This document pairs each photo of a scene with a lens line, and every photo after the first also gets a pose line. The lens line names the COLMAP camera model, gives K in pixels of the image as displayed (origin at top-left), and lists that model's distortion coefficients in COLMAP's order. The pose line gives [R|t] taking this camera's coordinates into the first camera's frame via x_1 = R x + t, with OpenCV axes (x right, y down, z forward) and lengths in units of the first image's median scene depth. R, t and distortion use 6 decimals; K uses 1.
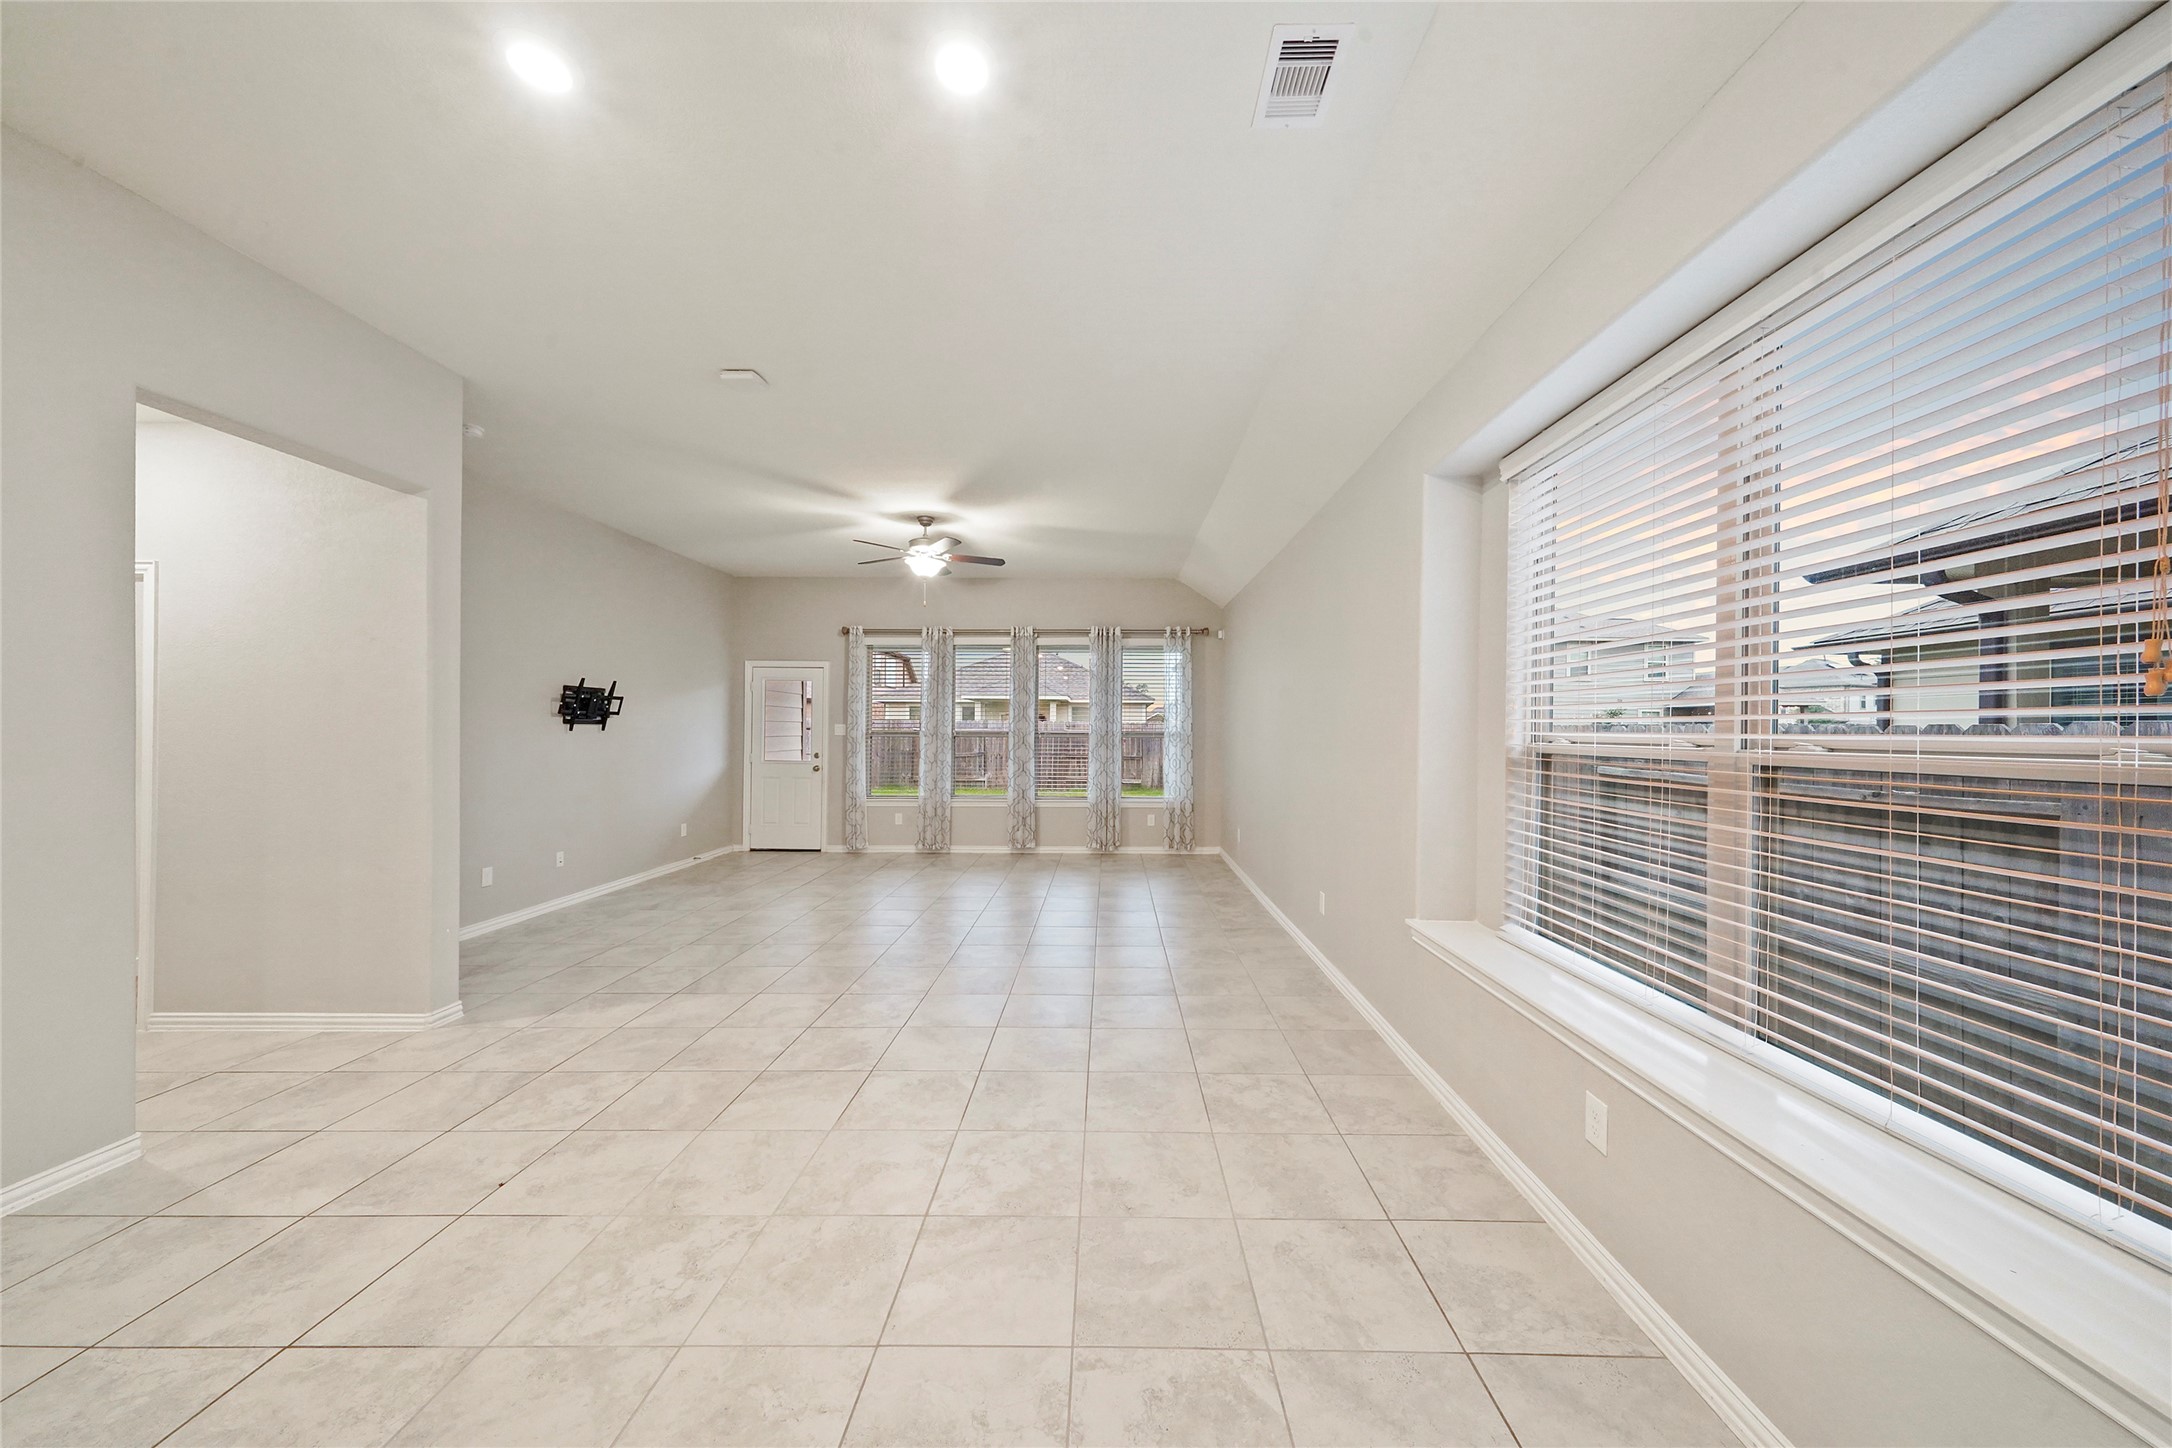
lens RADIAL K [[730.8, 0, 1114.8], [0, 730.8, 721.7], [0, 0, 1]] dist [0.011290, -0.001257]
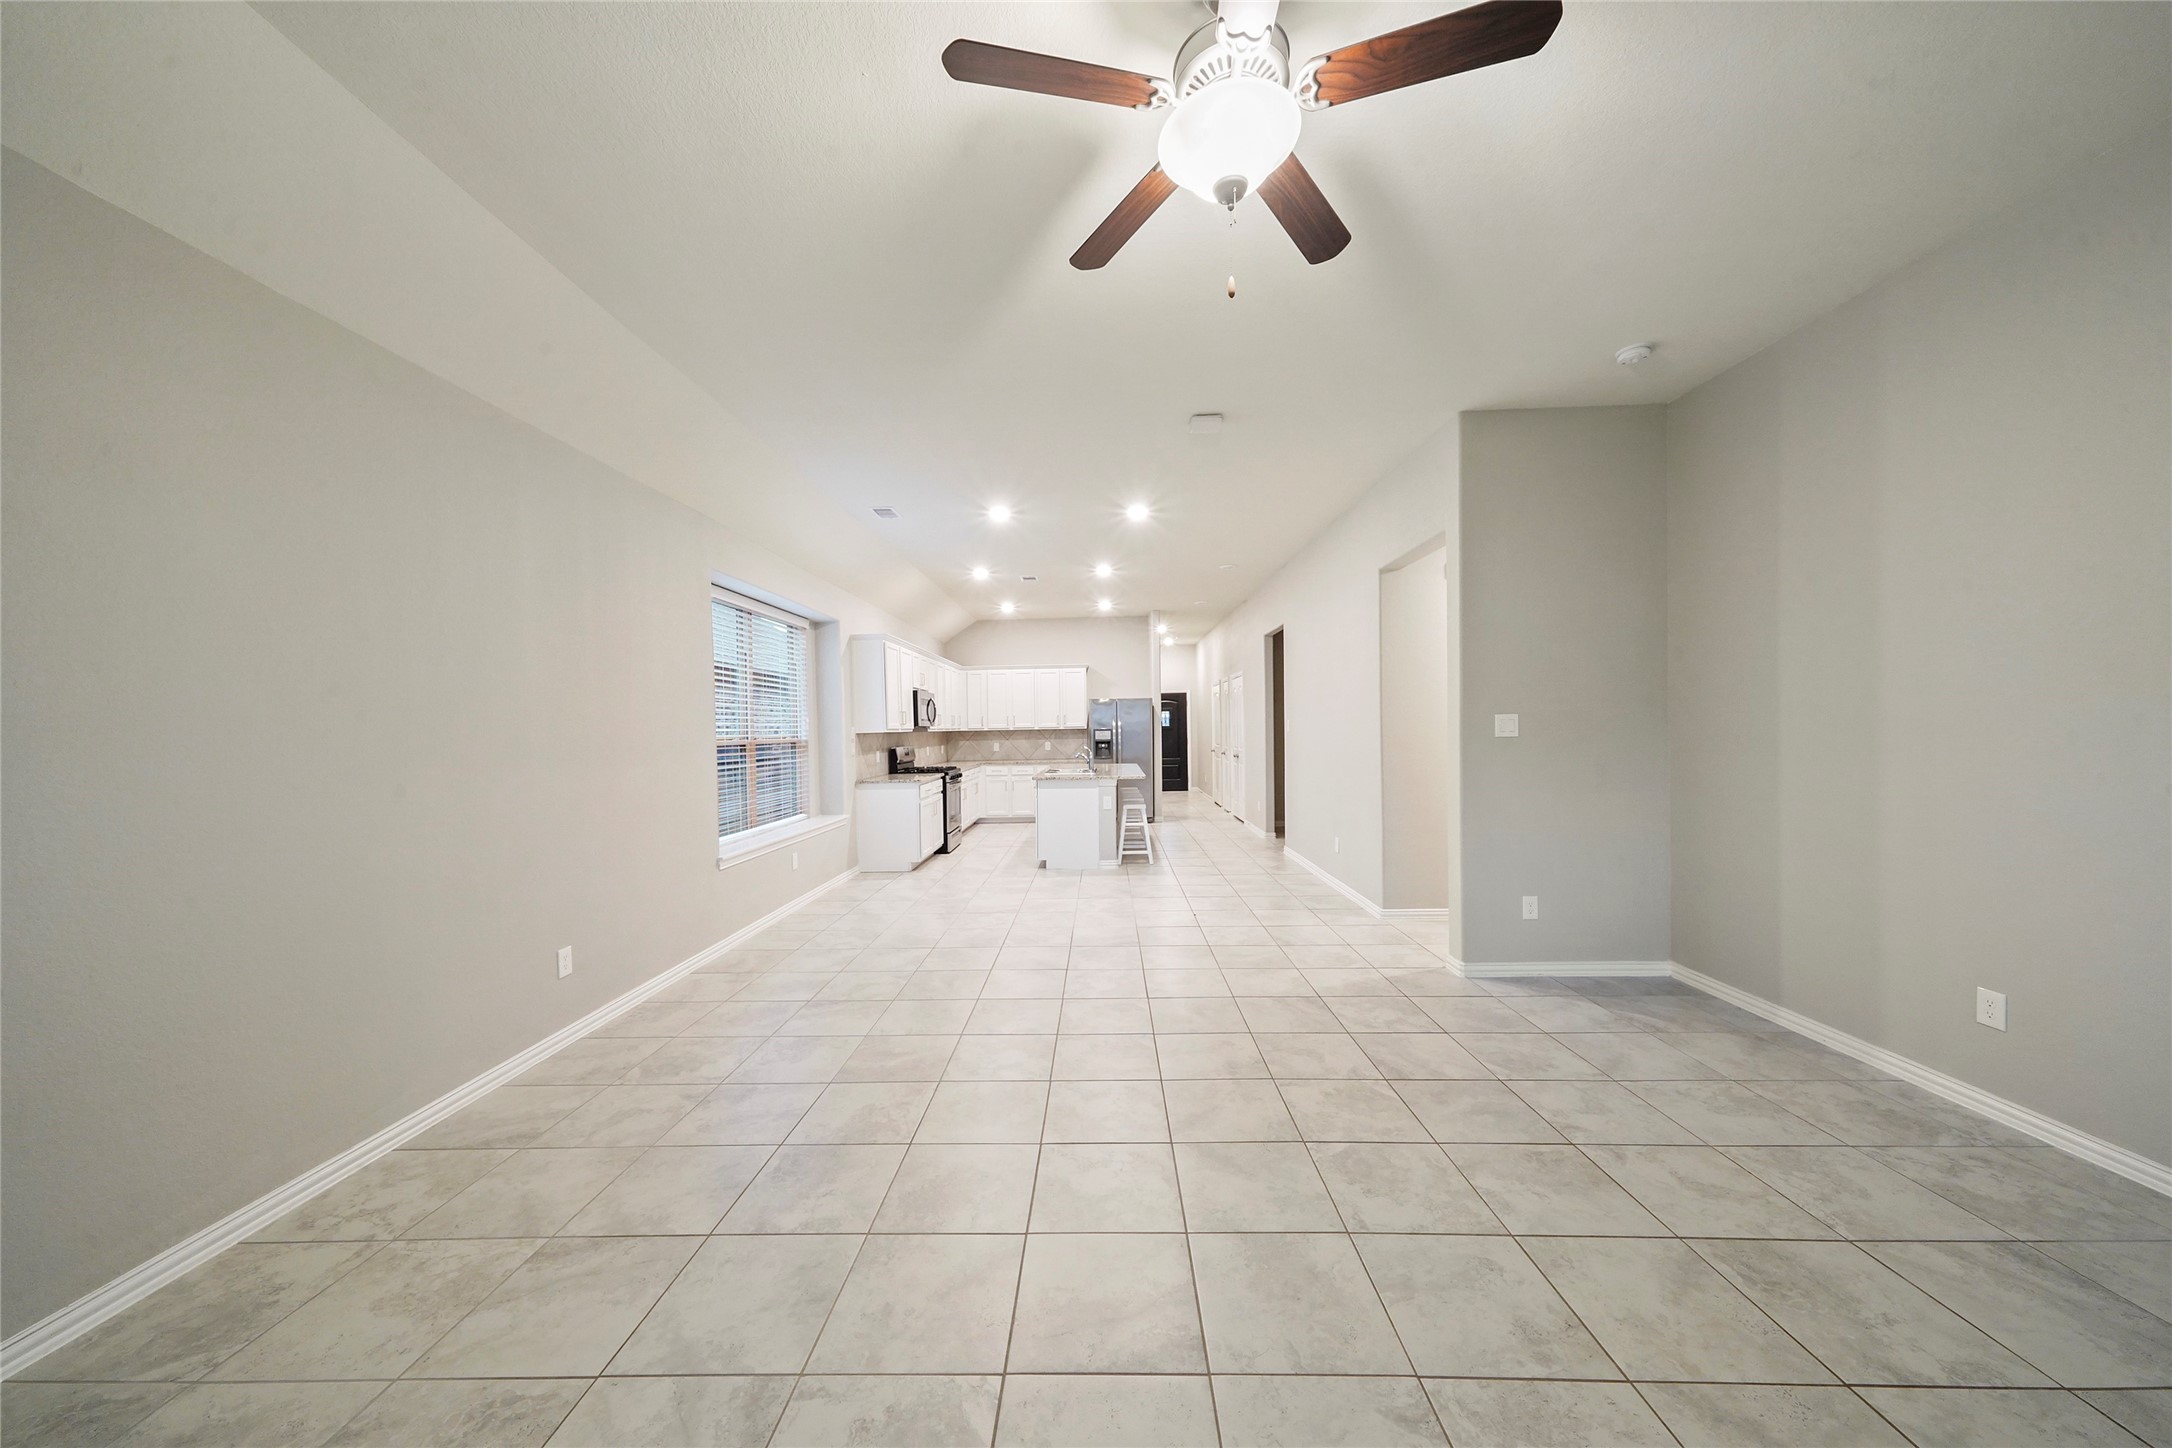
lens RADIAL K [[730.8, 0, 1094.7], [0, 730.8, 731.1], [0, 0, 1]] dist [0.011290, -0.001257]
pose [[-0.999621, 0.014319, 0.023524, -0.168228], [0.014130, 0.999867, -0.008180, 0.011904], [-0.023638, -0.007844, -0.999690, 1.011363]]
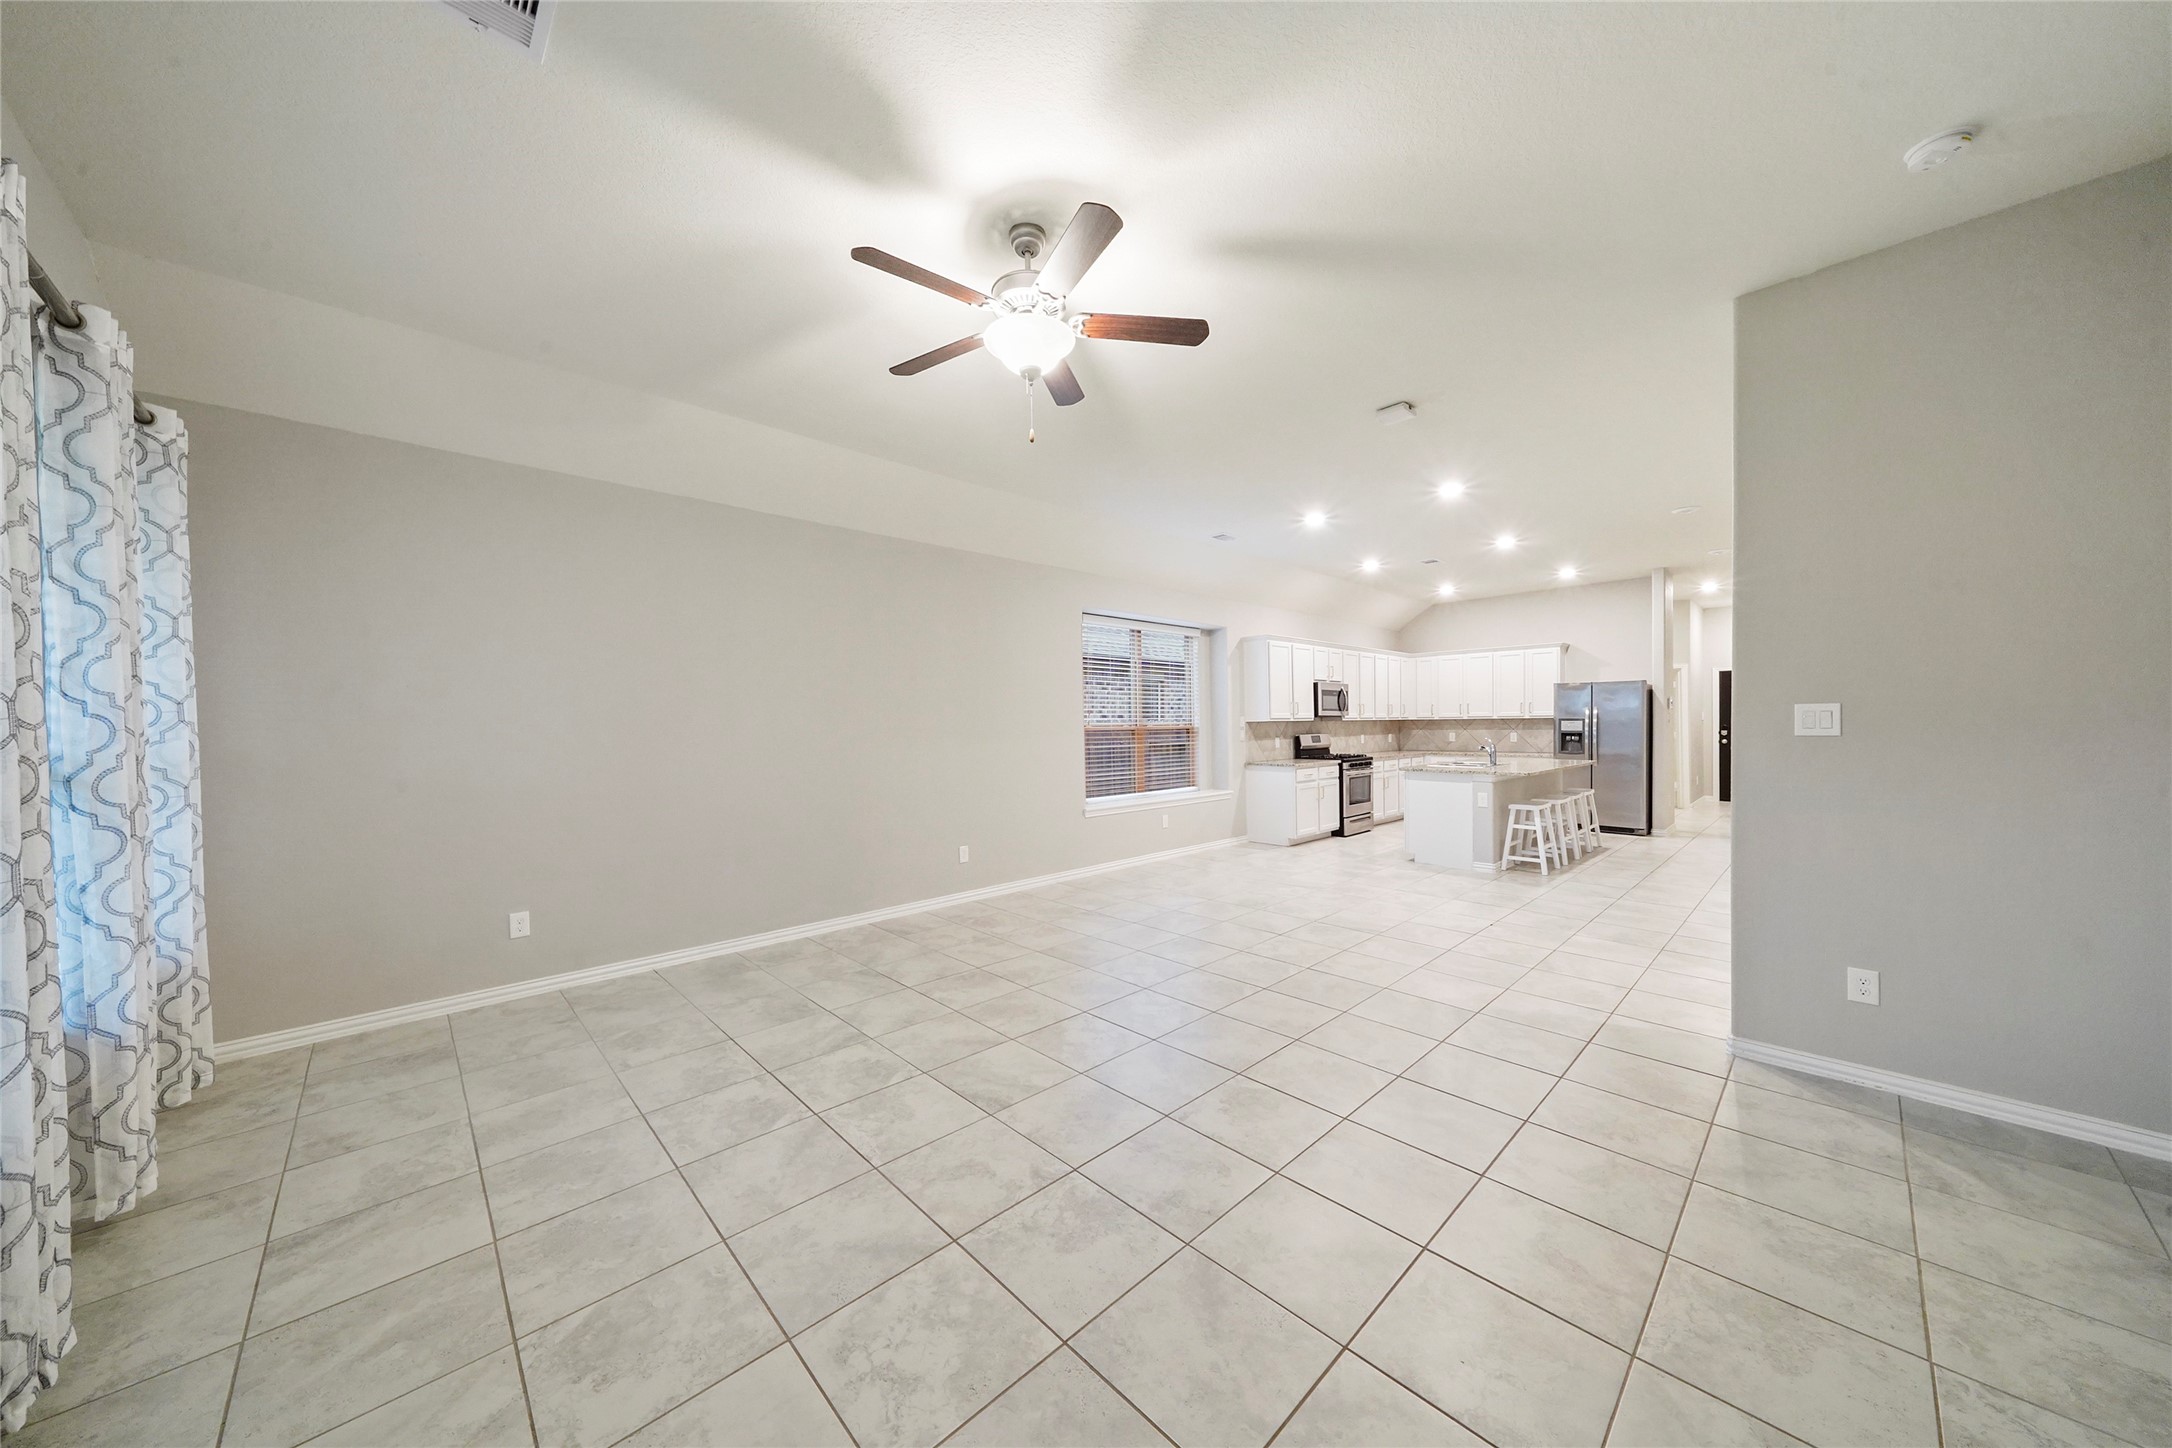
lens RADIAL K [[730.8, 0, 1077.2], [0, 730.8, 722.6], [0, 0, 1]] dist [0.011290, -0.001257]
pose [[-0.682094, 0.006334, 0.731237, -0.470228], [0.000678, 0.999968, -0.008029, 0.012700], [-0.731264, -0.004981, -0.682076, 1.005537]]
